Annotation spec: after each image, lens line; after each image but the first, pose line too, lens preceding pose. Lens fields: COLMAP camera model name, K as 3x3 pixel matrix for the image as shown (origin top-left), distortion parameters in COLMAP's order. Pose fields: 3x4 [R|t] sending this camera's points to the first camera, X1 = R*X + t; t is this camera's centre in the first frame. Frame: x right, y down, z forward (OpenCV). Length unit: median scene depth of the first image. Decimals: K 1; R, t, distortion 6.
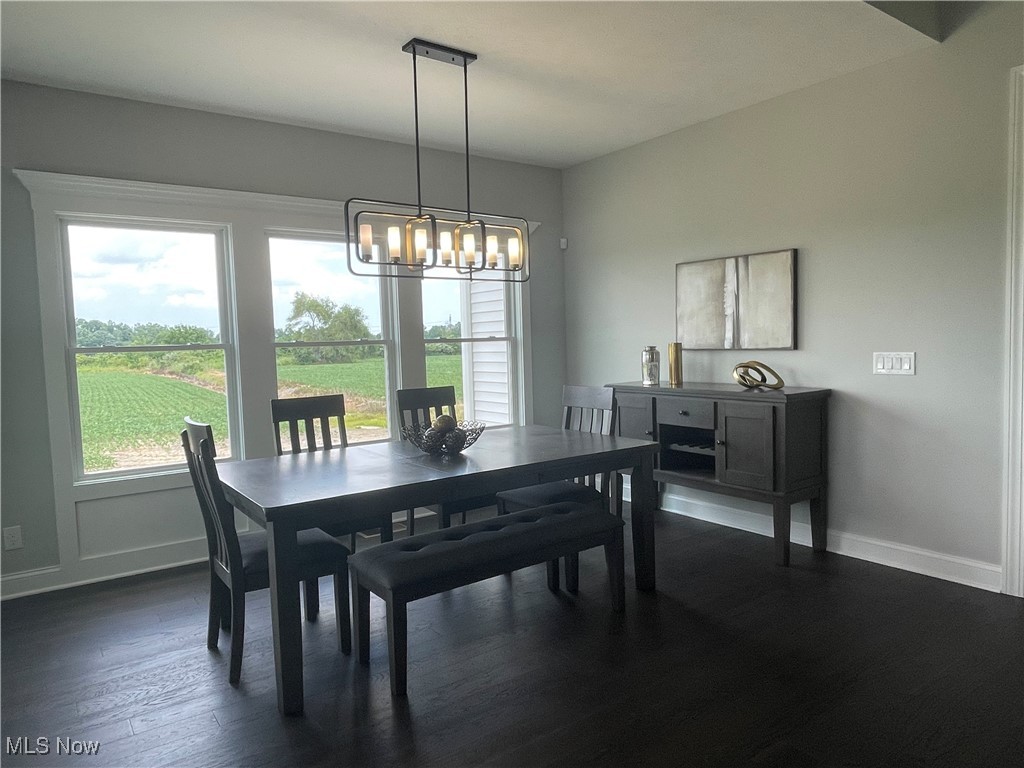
lens RADIAL K [[653.0, 0, 505.6], [0, 653.0, 384.0], [0, 0, 1]] dist [-0.002649, -0.000085]
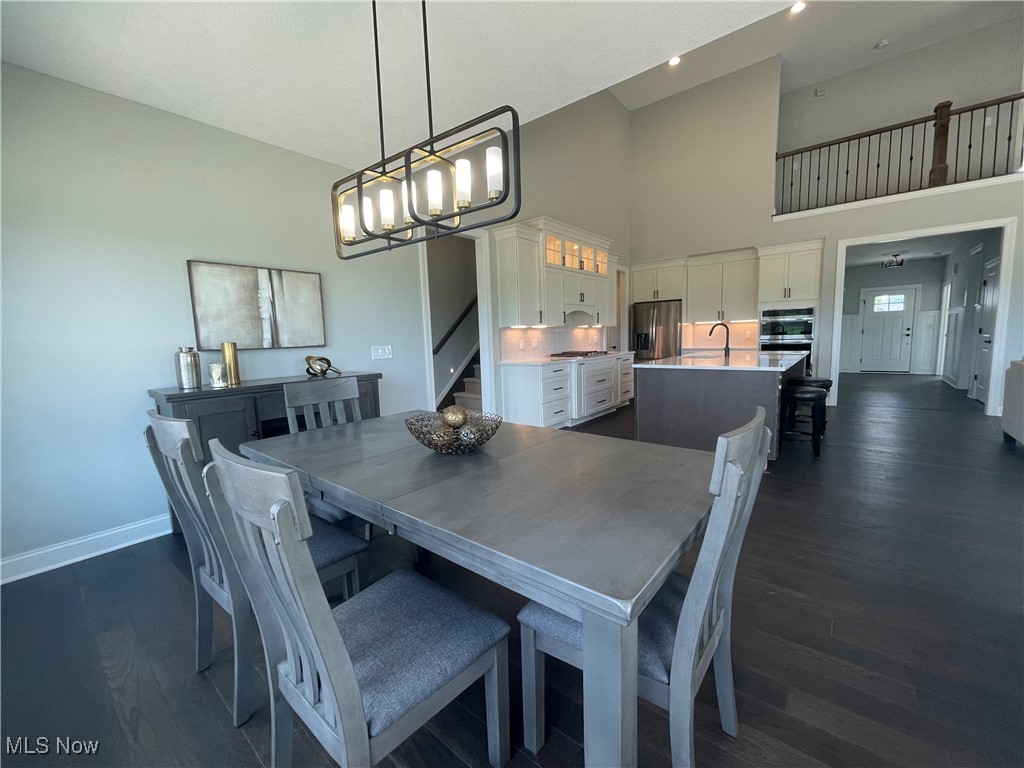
lens RADIAL K [[417.9, 0, 512.3], [0, 417.9, 383.3], [0, 0, 1]] dist [-0.002844, 0.002591]
pose [[-0.245908, -0.076908, 0.966237, -0.485934], [0.102371, 0.989211, 0.104790, -0.025280], [-0.963872, 0.124684, -0.235382, 0.770989]]
